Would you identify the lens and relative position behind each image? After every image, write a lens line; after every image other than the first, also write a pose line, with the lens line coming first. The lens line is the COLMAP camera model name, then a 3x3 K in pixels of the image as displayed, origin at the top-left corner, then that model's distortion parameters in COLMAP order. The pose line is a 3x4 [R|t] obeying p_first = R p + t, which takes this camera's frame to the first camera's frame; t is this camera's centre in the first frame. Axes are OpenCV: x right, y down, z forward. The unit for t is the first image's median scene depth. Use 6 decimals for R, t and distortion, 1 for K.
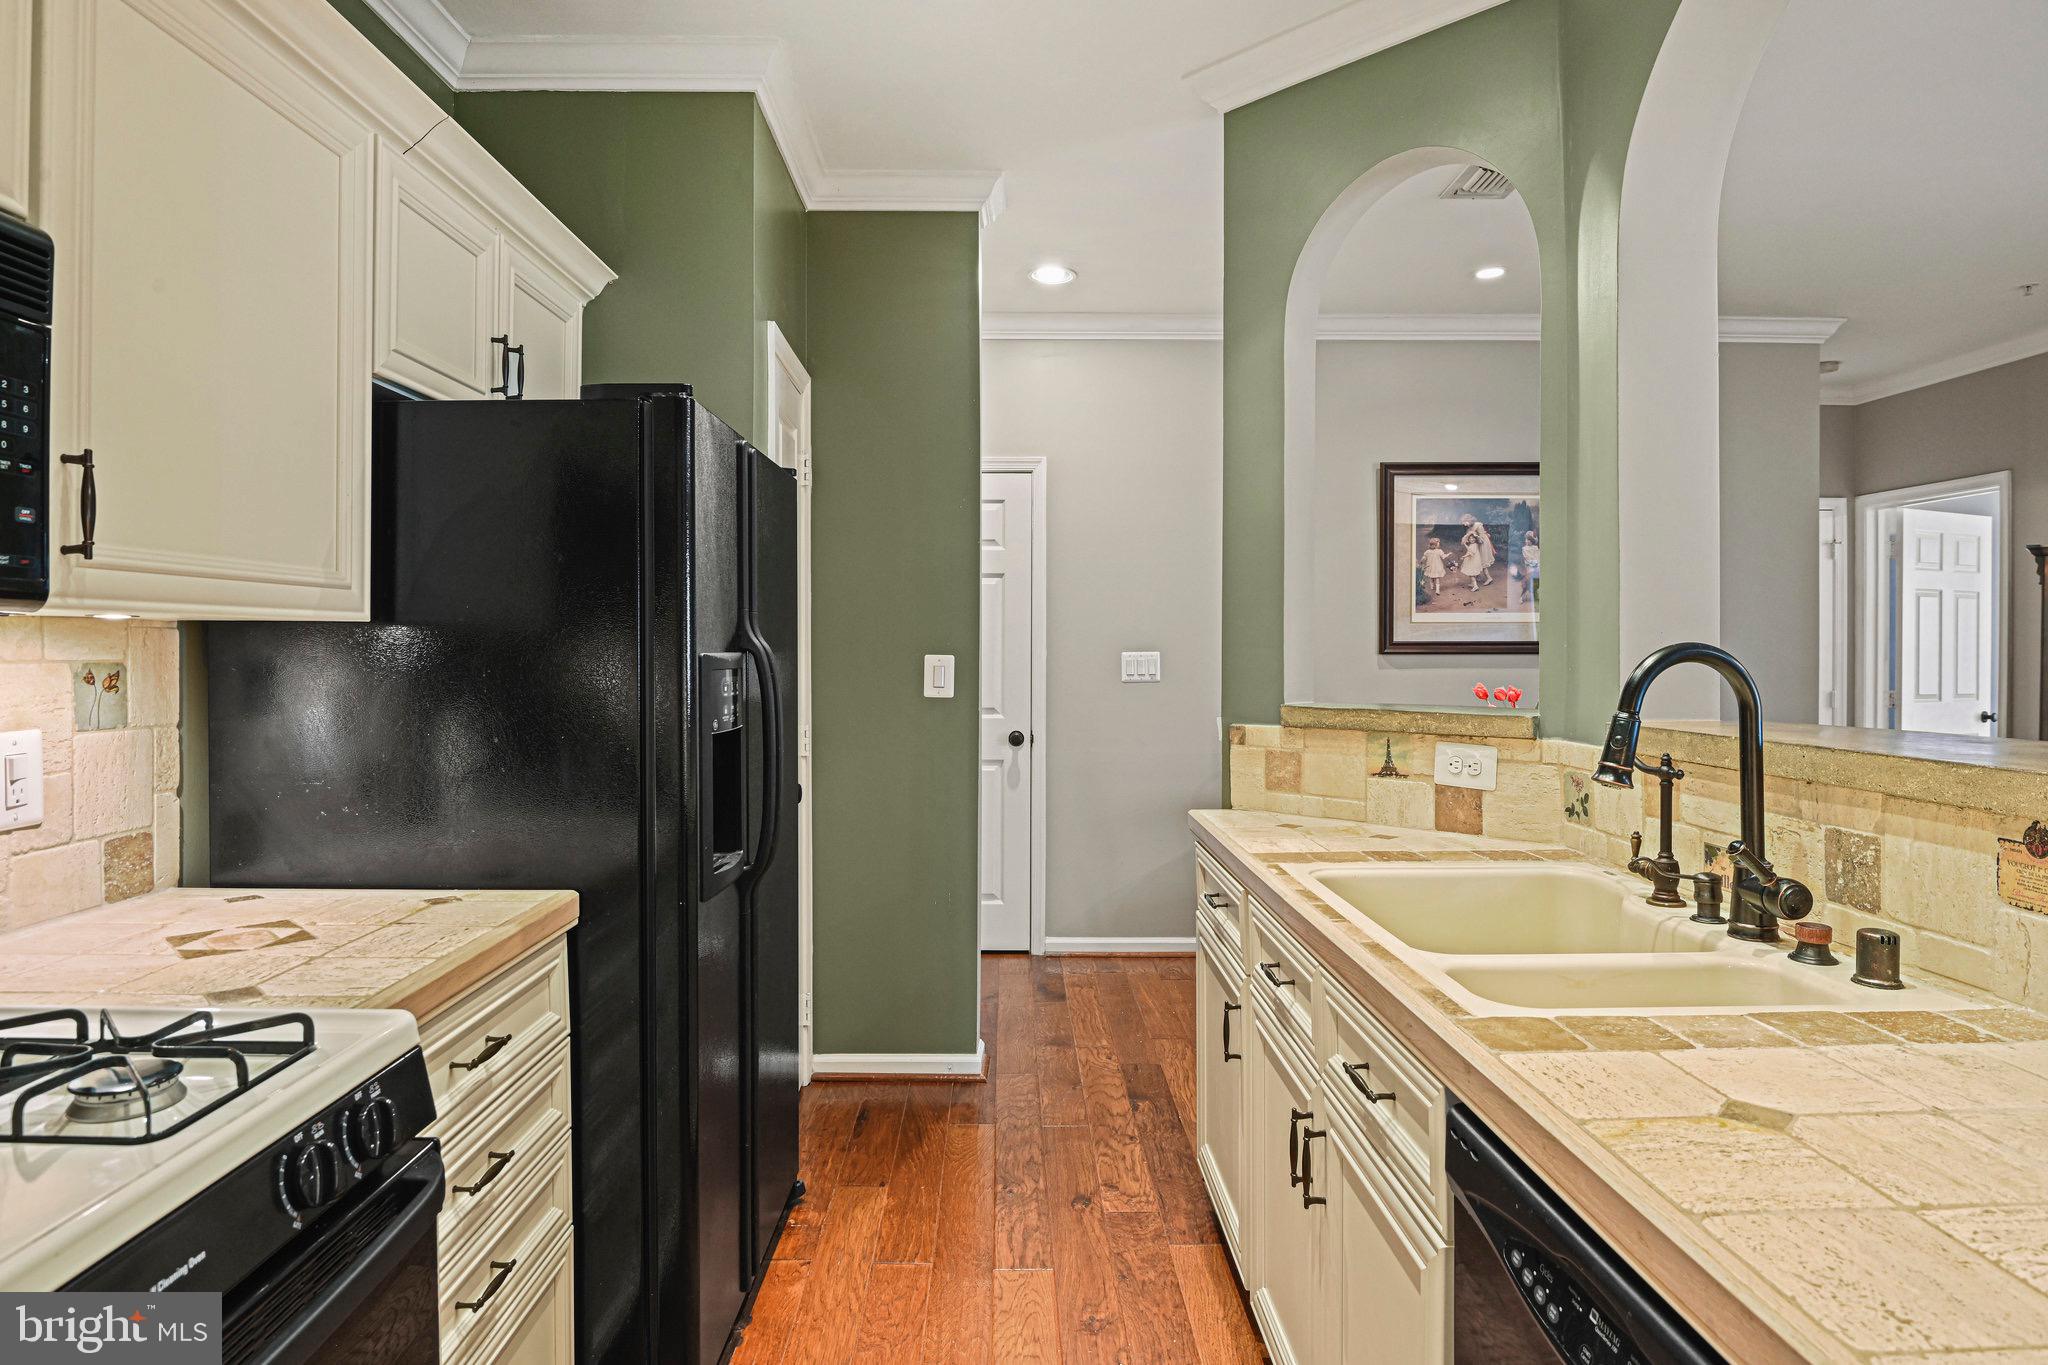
lens RADIAL K [[1114.8, 0, 1024.8], [0, 1114.8, 650.2], [0, 0, 1]] dist [-0.000601, 0.000185]
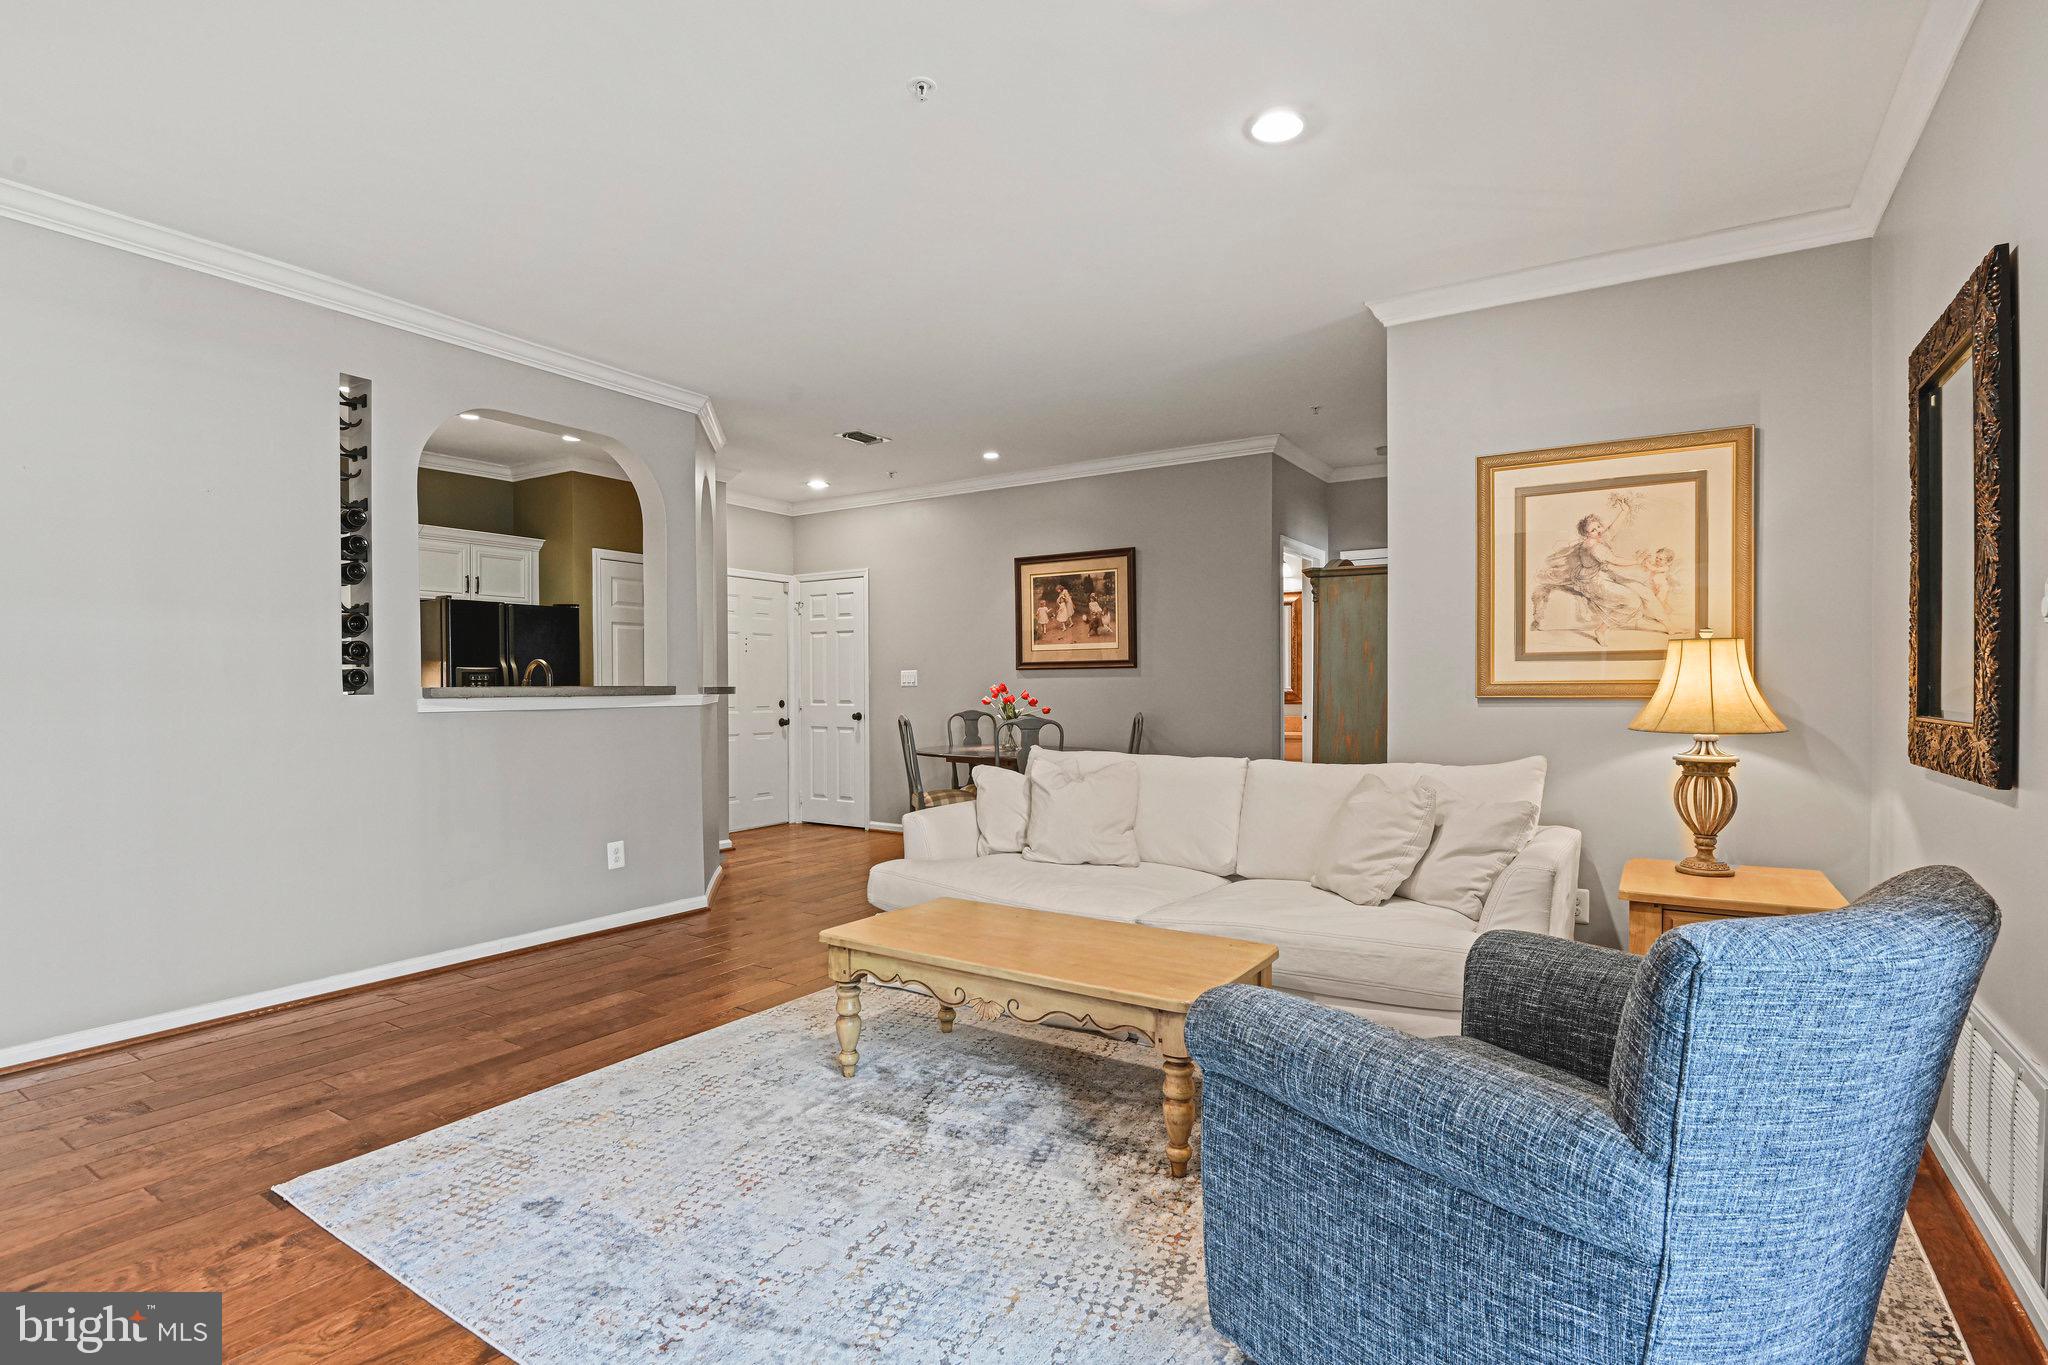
lens RADIAL K [[971.6, 0, 1032.6], [0, 971.6, 685.7], [0, 0, 1]] dist [-0.002785, -0.018157]
pose [[0.844387, -0.005193, -0.535708, 1.141974], [0.005048, 0.999986, -0.001737, 0.031205], [0.535709, -0.001237, 0.844401, -0.251373]]
